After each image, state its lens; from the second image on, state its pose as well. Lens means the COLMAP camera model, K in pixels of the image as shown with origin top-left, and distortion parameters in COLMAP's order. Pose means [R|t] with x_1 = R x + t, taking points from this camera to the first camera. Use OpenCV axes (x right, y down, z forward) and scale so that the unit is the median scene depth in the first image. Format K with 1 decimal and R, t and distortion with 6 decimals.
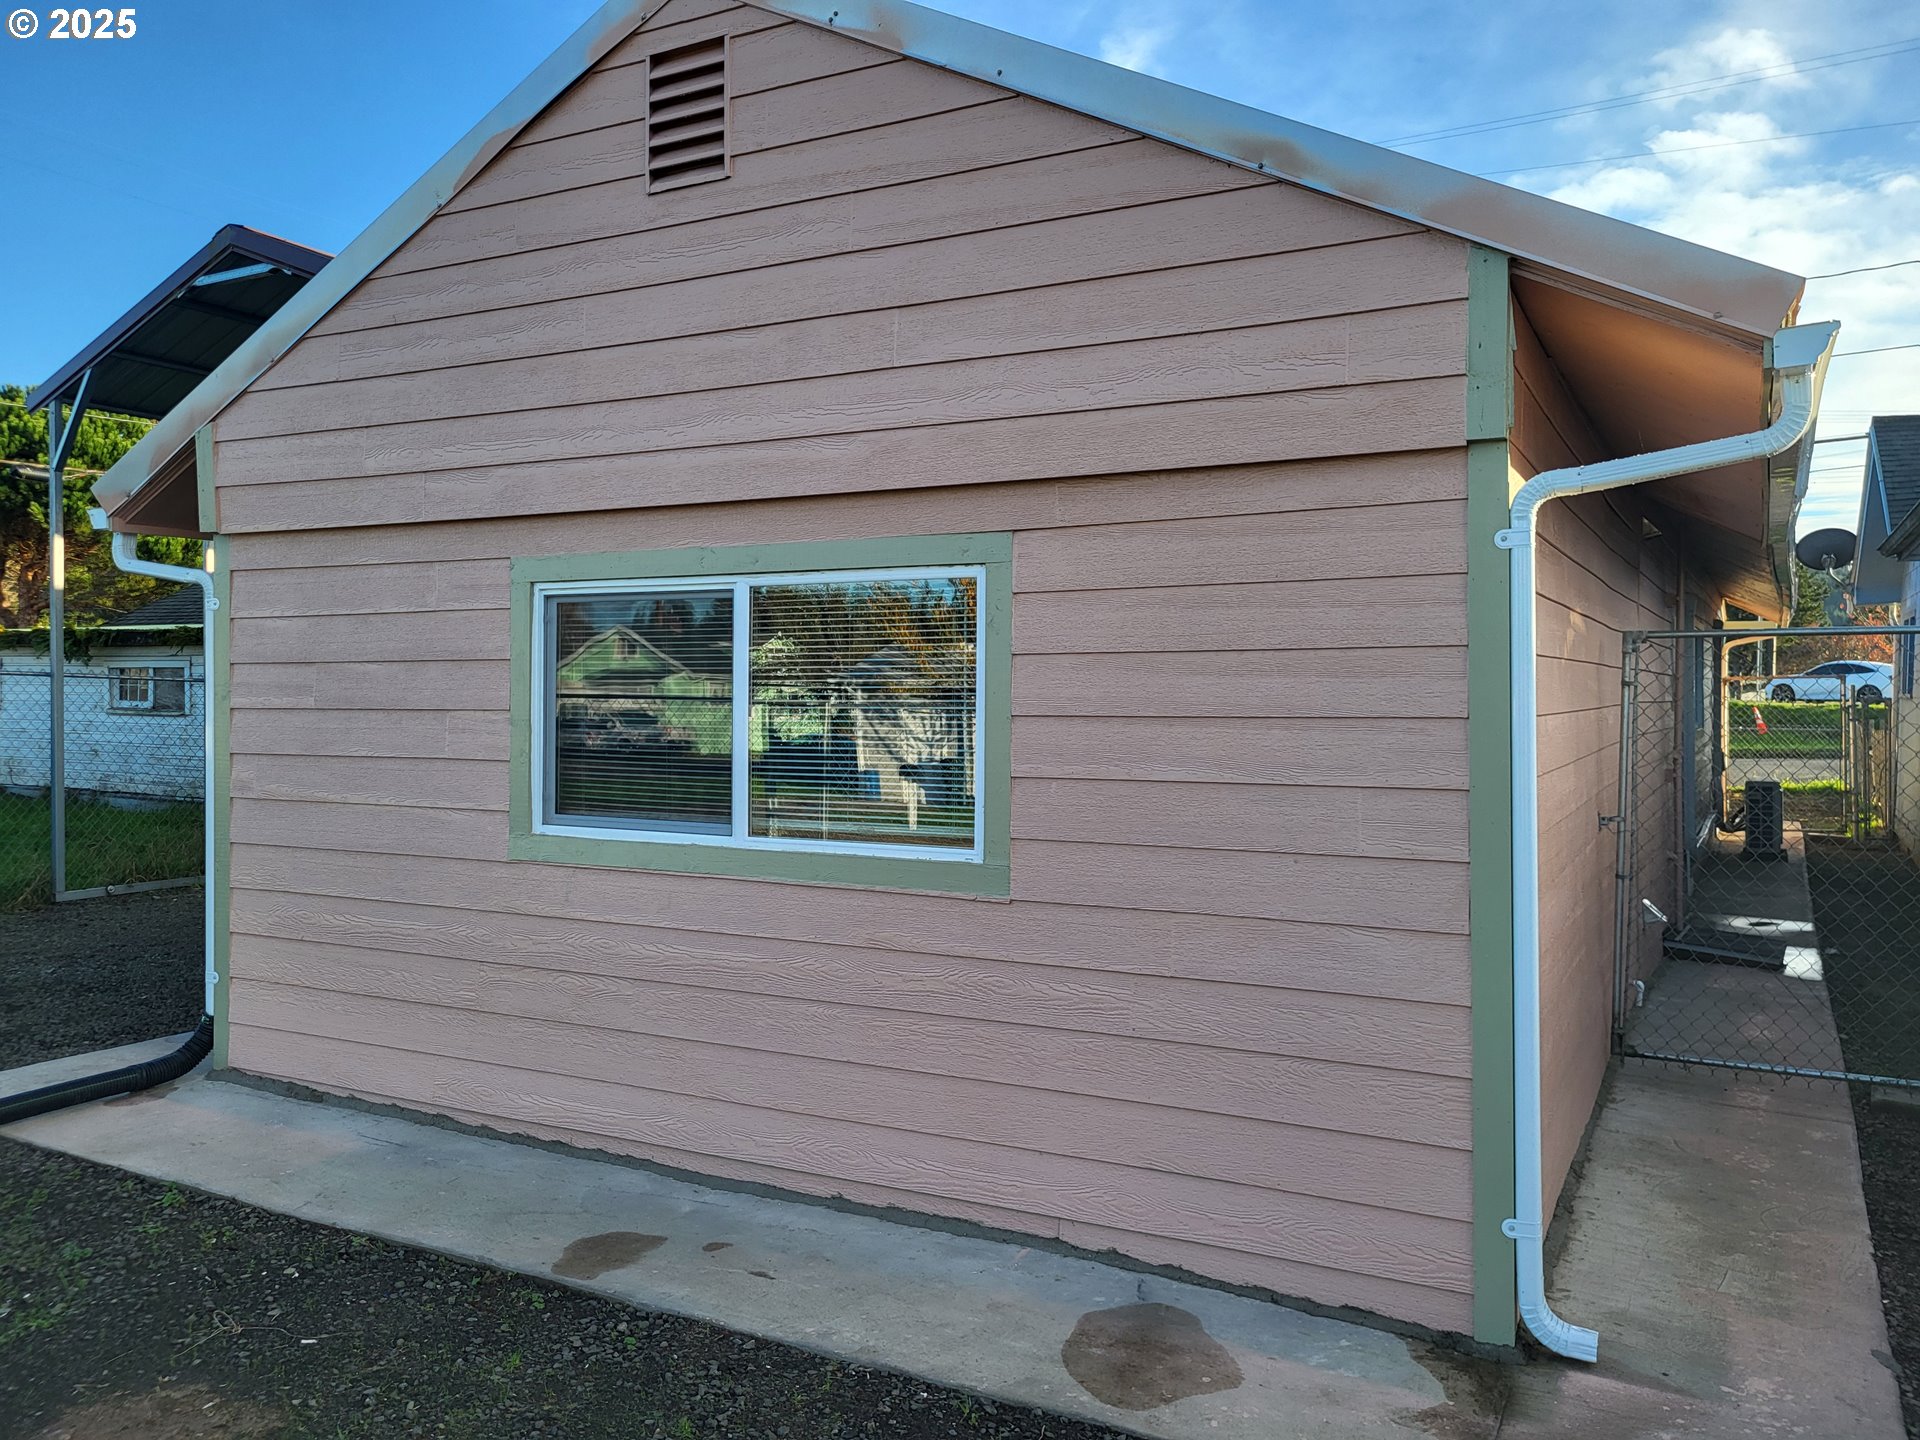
lens RADIAL K [[1456.6, 0, 947.9], [0, 1456.6, 713.4], [0, 0, 1]] dist [0.038092, -0.035439]
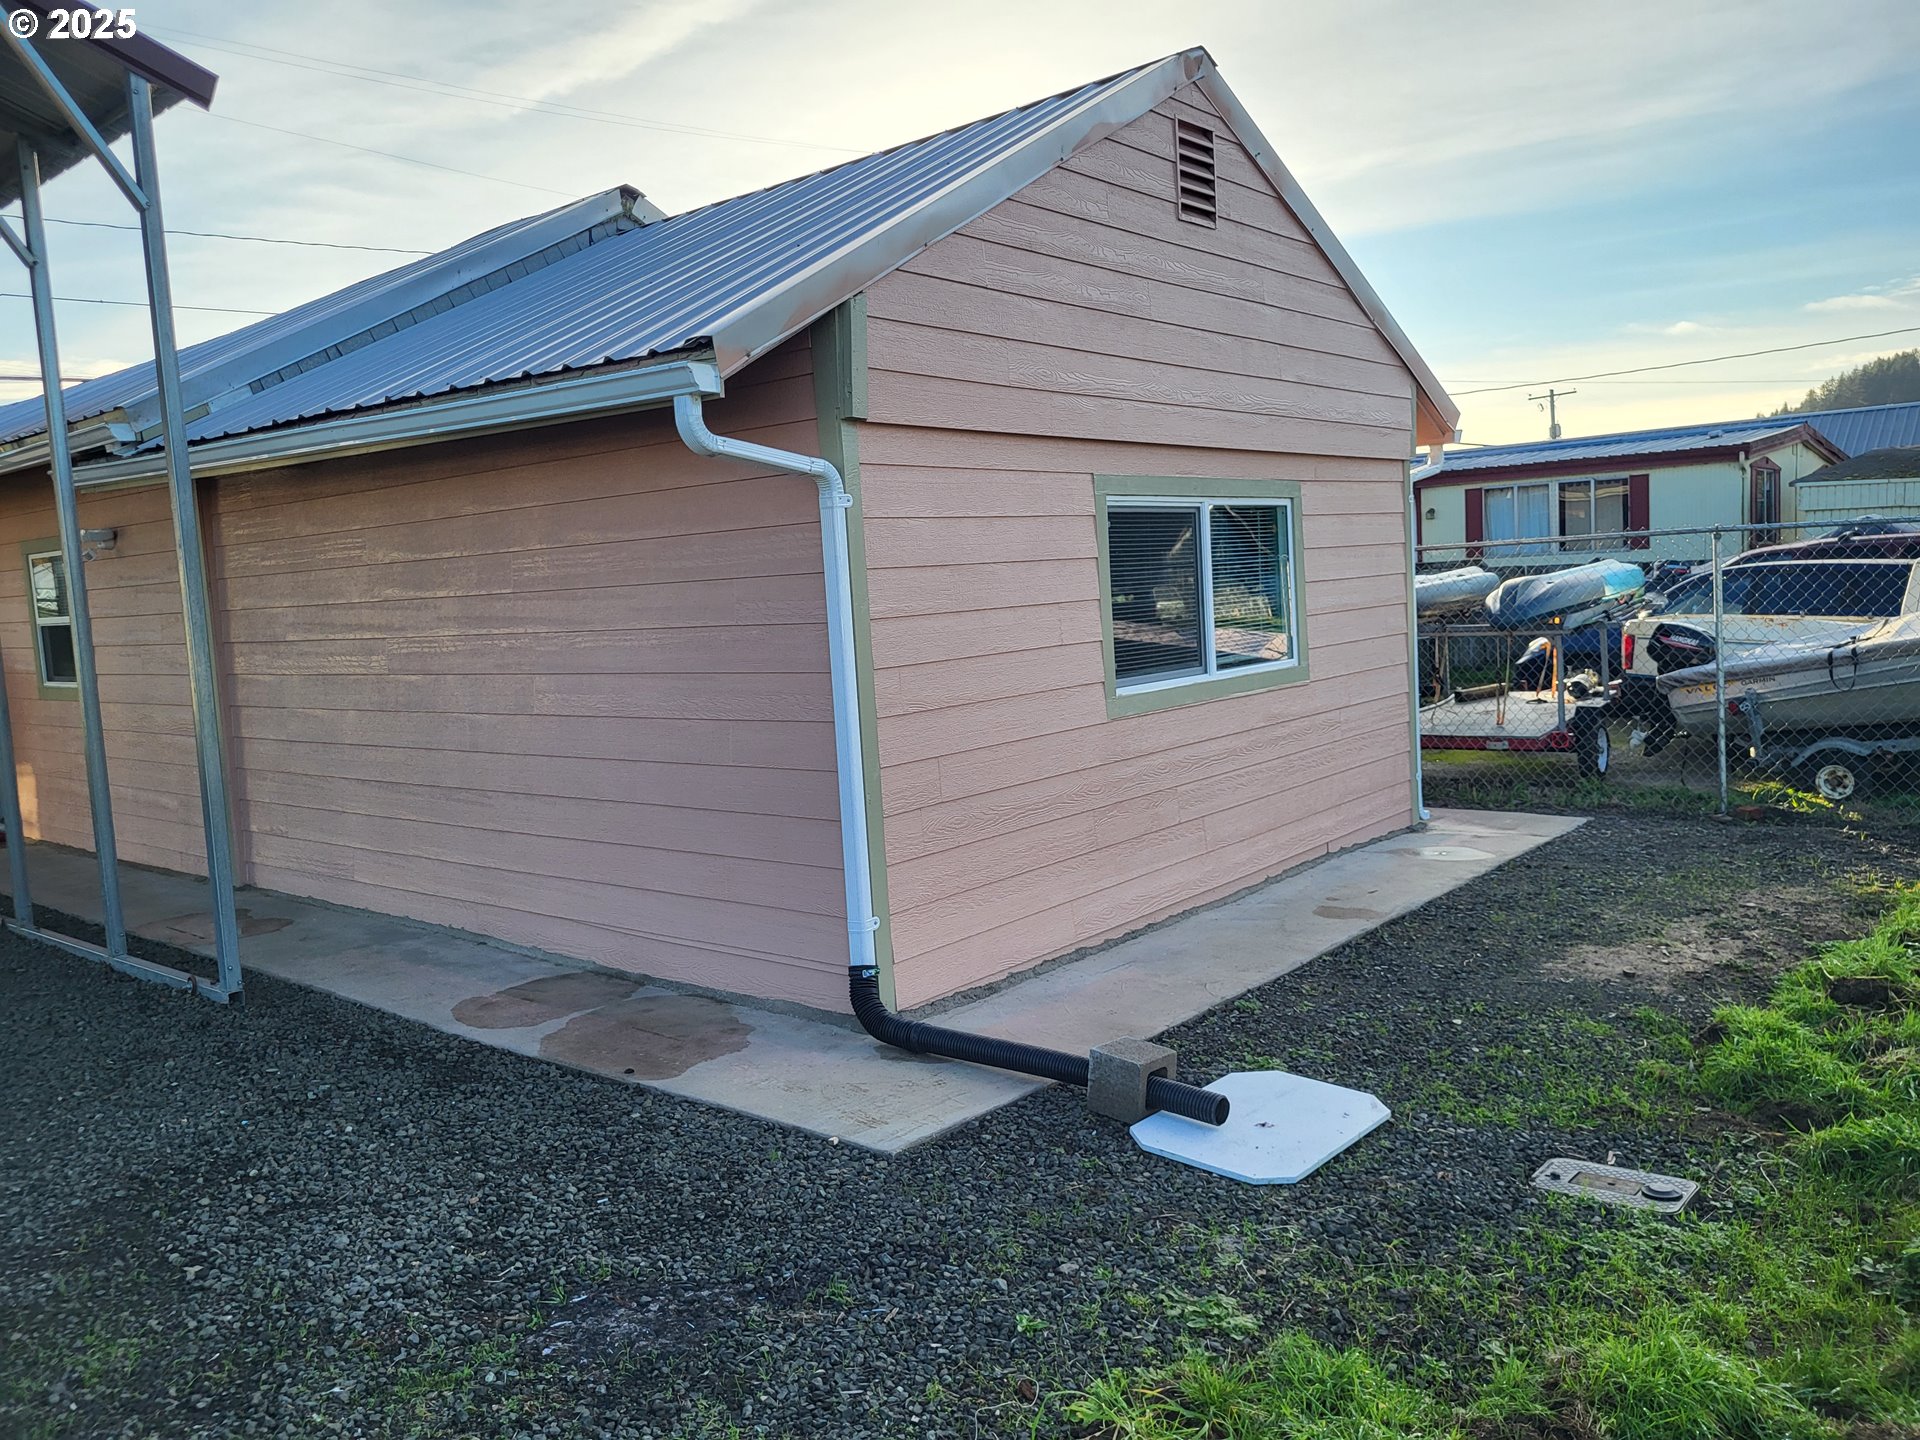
lens RADIAL K [[1456.6, 0, 947.9], [0, 1456.6, 713.4], [0, 0, 1]] dist [0.038092, -0.035439]
pose [[0.202746, -0.101500, 0.973957, -1.665289], [0.071340, 0.993502, 0.088687, -0.026308], [-0.976629, 0.051501, 0.208669, 0.954685]]
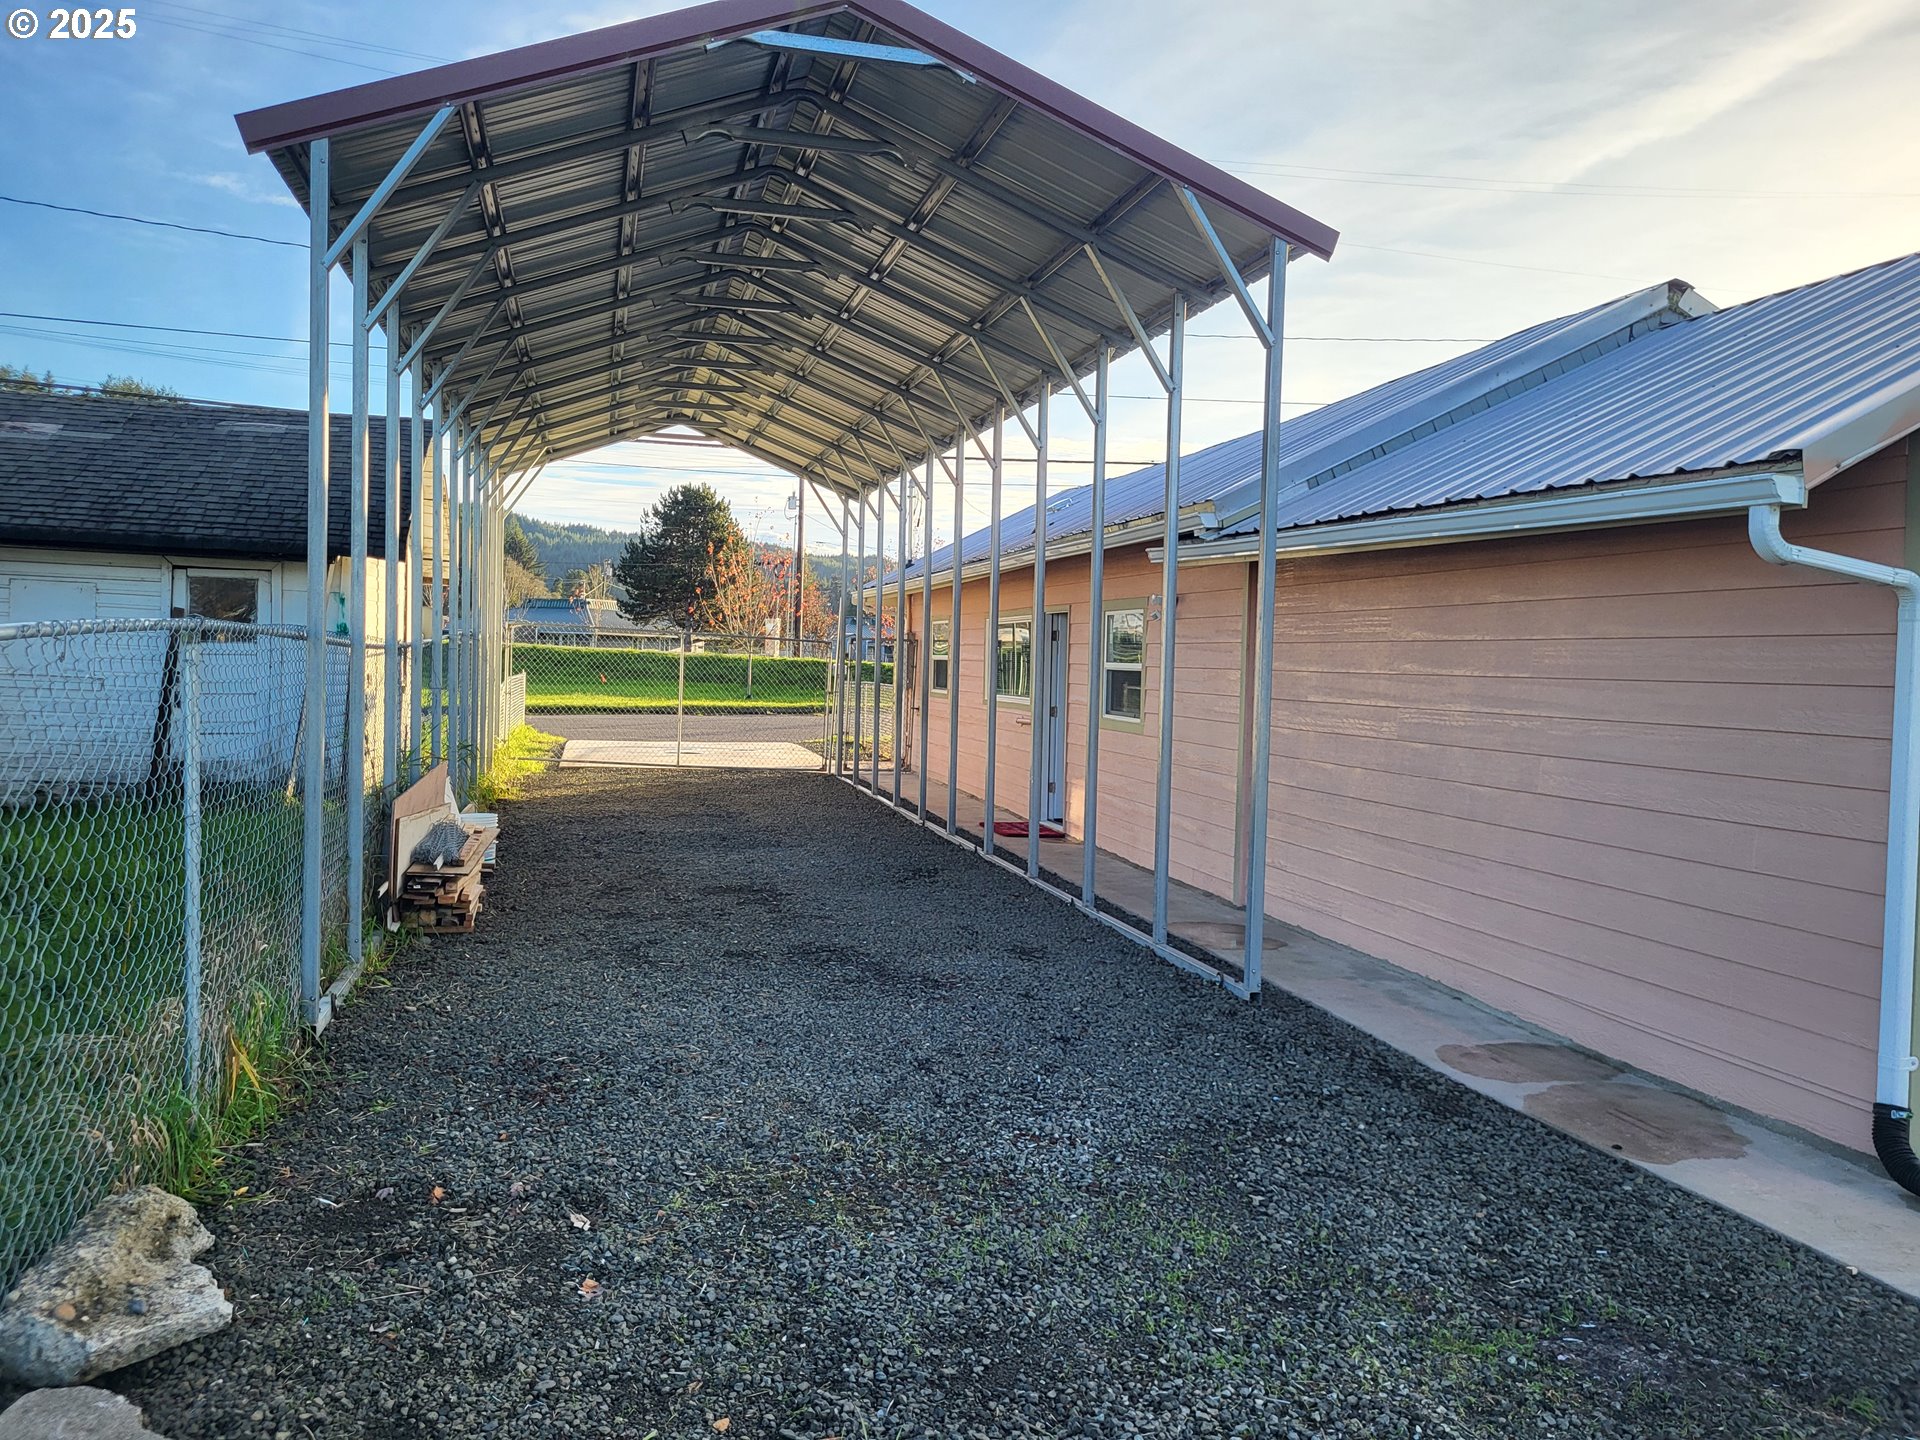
lens RADIAL K [[1456.6, 0, 947.9], [0, 1456.6, 713.4], [0, 0, 1]] dist [0.038092, -0.035439]
pose [[0.730472, -0.003635, 0.682933, -1.821933], [-0.017614, 0.999553, 0.024160, -0.035178], [-0.682715, -0.029678, 0.730082, 0.960563]]
